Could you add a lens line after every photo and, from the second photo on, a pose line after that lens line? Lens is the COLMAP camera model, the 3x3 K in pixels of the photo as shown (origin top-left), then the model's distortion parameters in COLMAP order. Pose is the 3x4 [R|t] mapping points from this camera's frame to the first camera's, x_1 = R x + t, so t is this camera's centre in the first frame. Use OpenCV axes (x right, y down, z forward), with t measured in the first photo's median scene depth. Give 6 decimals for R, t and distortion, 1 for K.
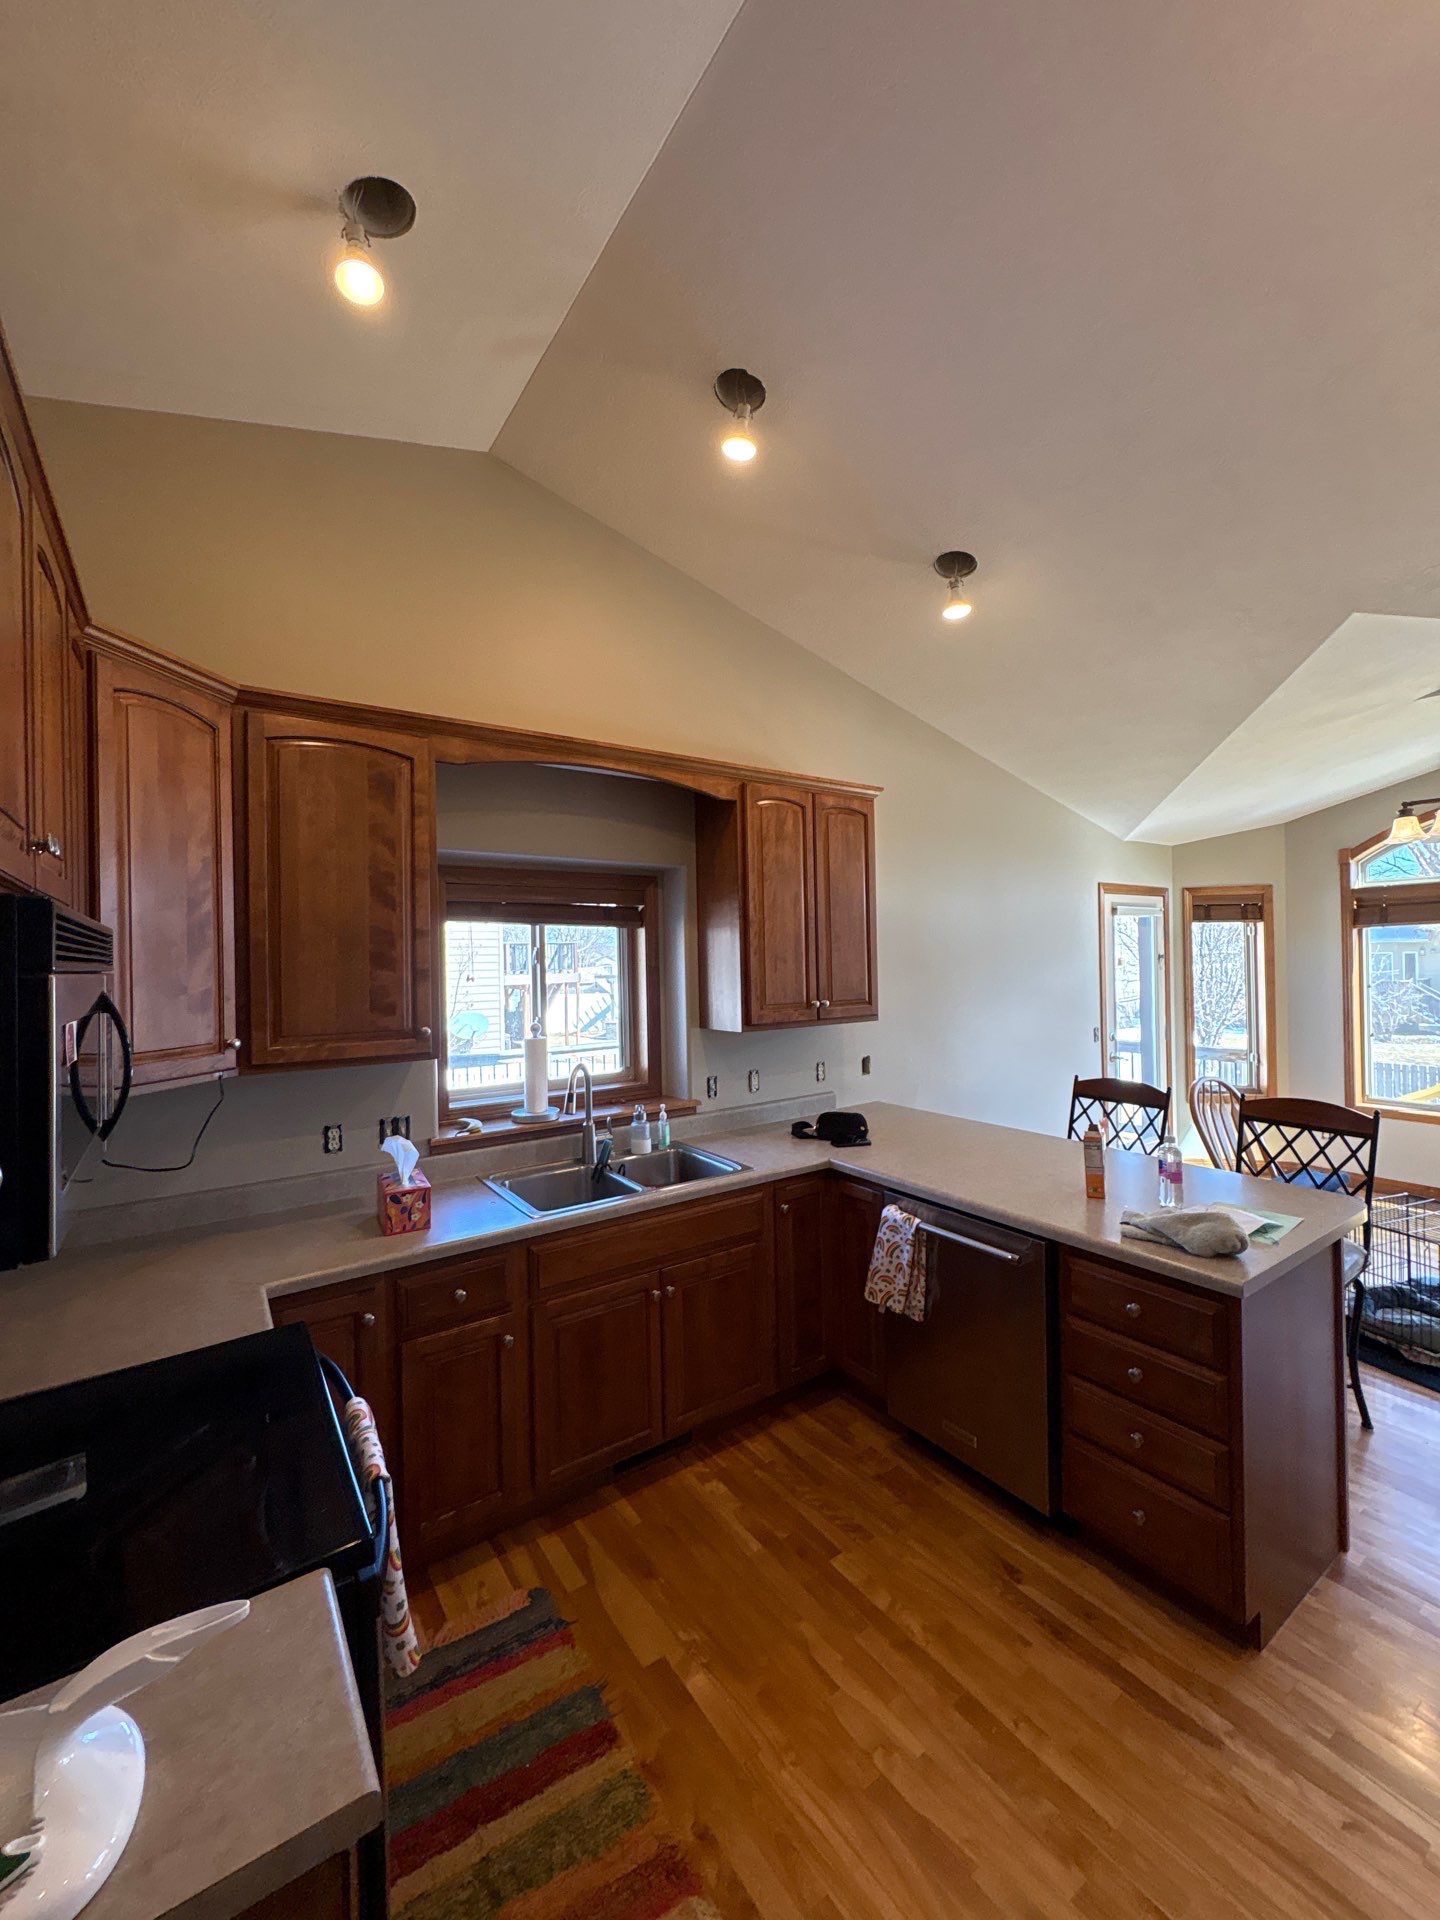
lens RADIAL K [[762.0, 0, 721.2], [0, 762.0, 957.8], [0, 0, 1]] dist [-0.000091, -0.000176]
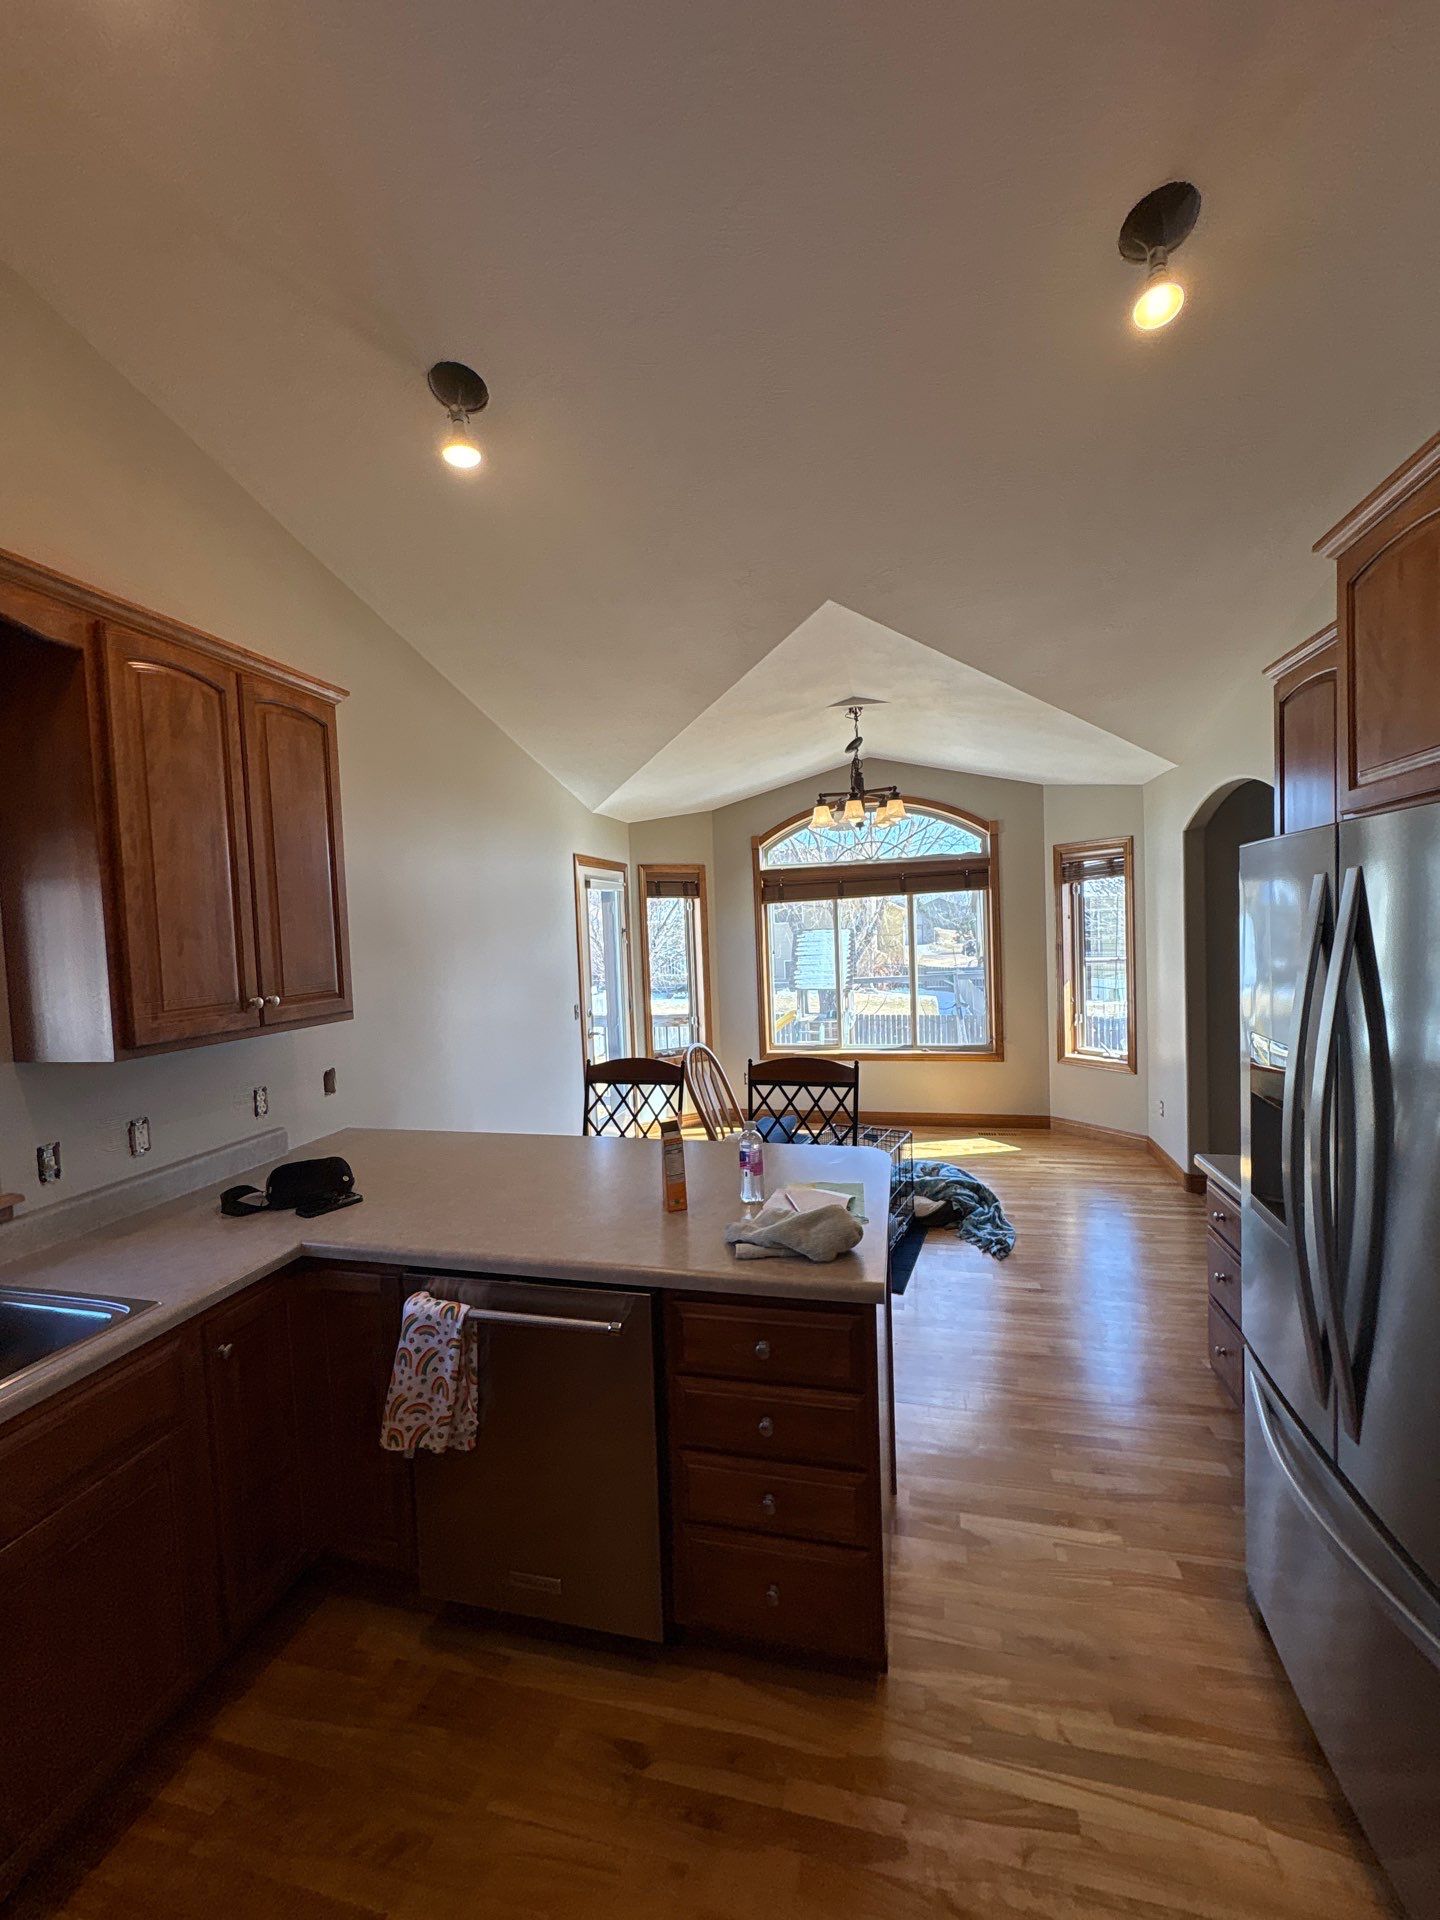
lens RADIAL K [[762.0, 0, 721.2], [0, 762.0, 957.8], [0, 0, 1]] dist [-0.000091, -0.000176]
pose [[0.747745, -0.036876, 0.662961, -0.009814], [0.022342, 0.999289, 0.030384, 0.013844], [-0.663610, -0.007907, 0.748037, 0.298335]]
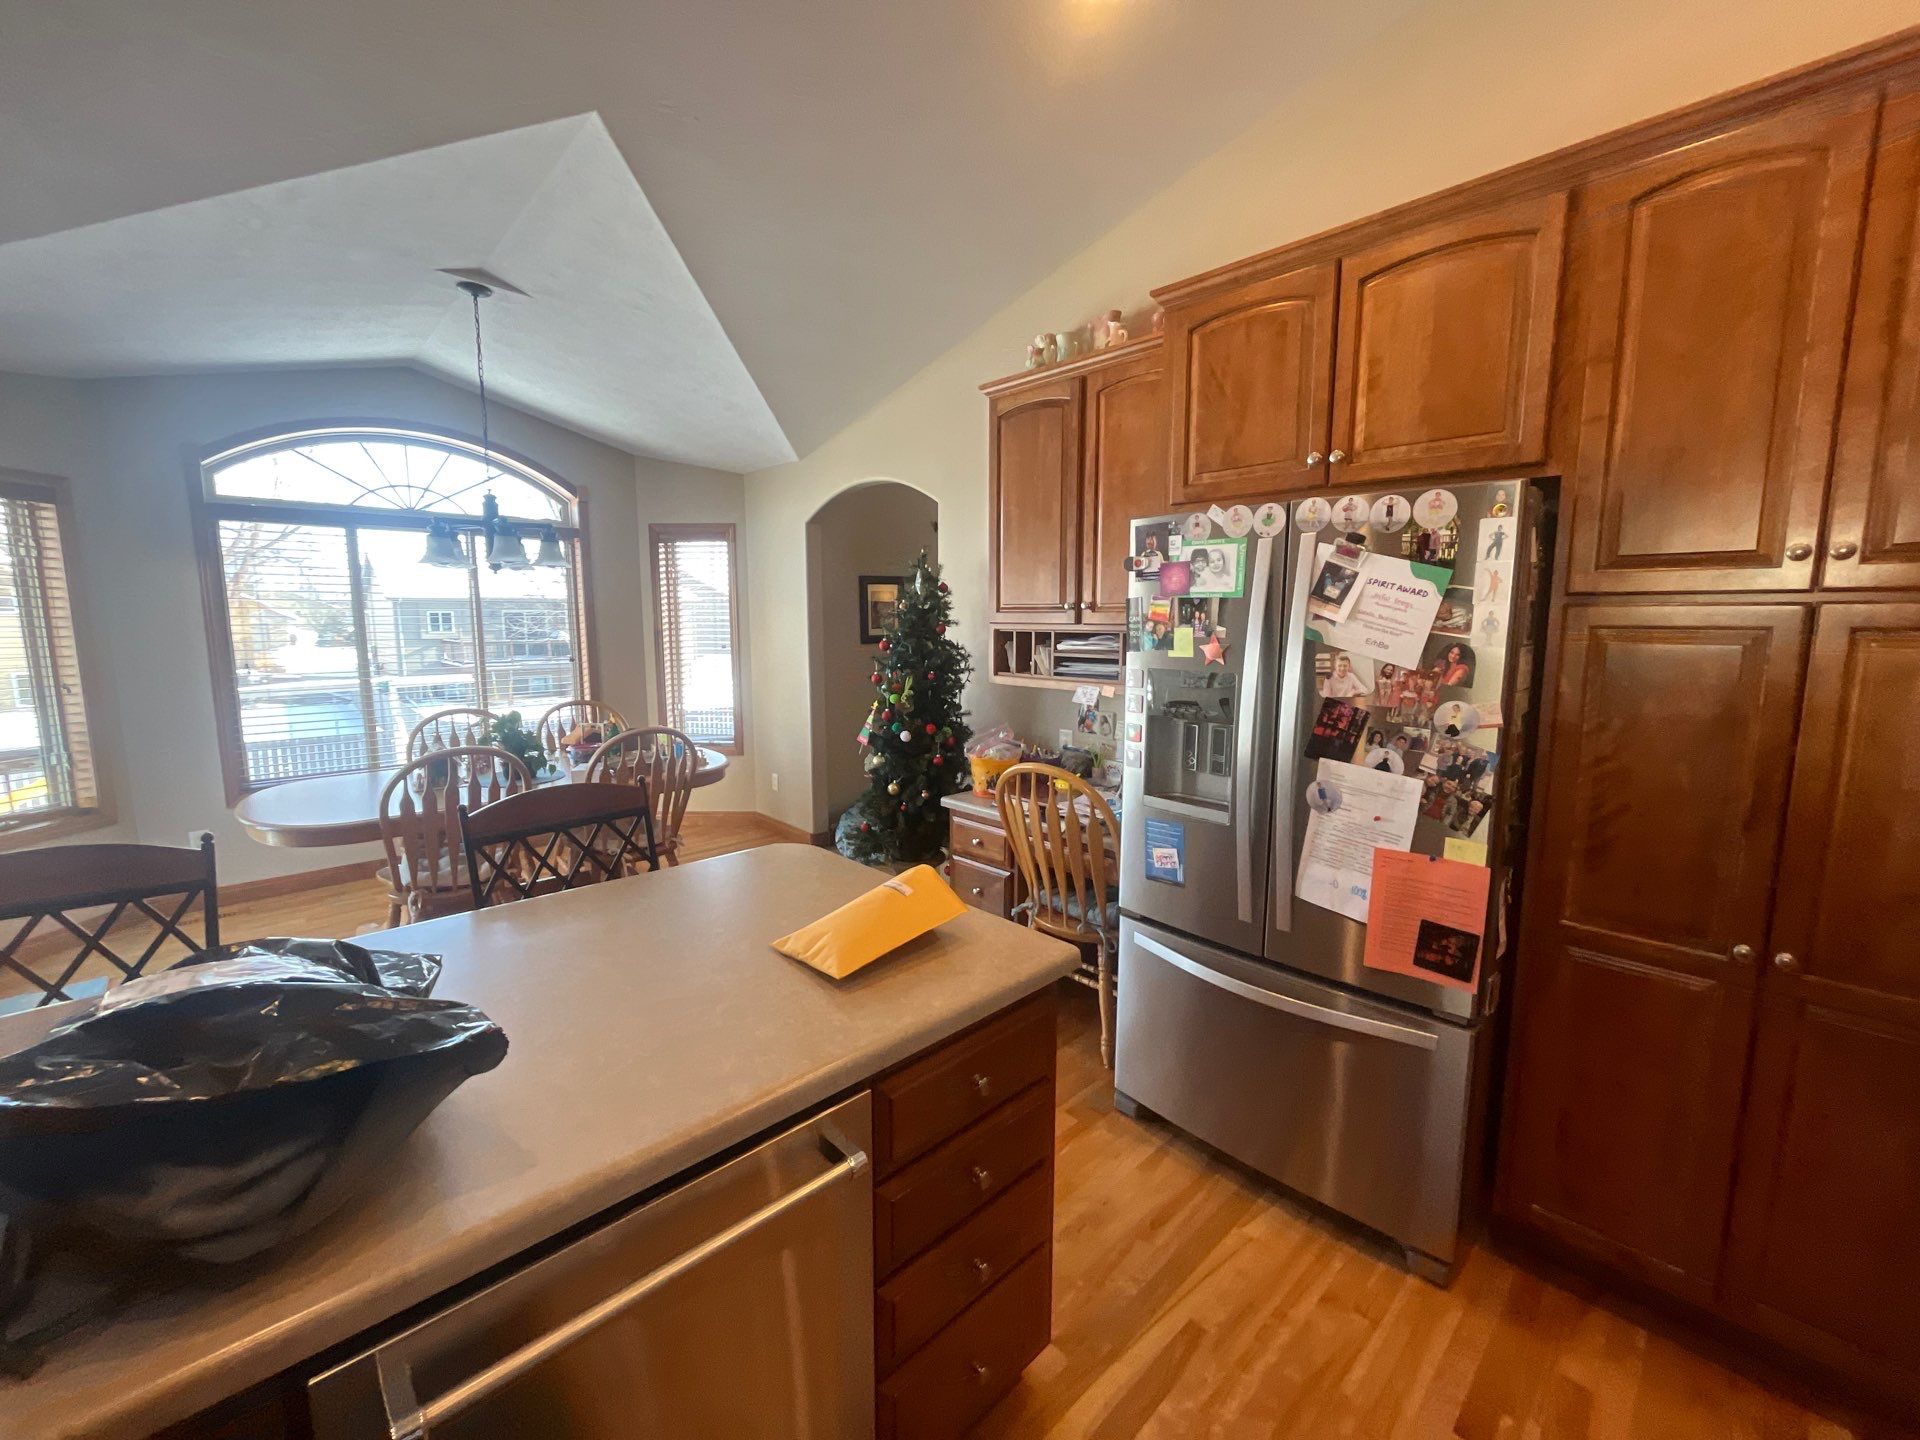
lens RADIAL K [[770.2, 0, 950.8], [0, 770.2, 712.6], [0, 0, 1]] dist [-0.003388, -0.000212]
pose [[-0.151170, -0.104861, 0.982930, -0.035322], [0.003002, 0.994304, 0.106536, 0.061410], [-0.988503, 0.019056, -0.149994, 0.779392]]
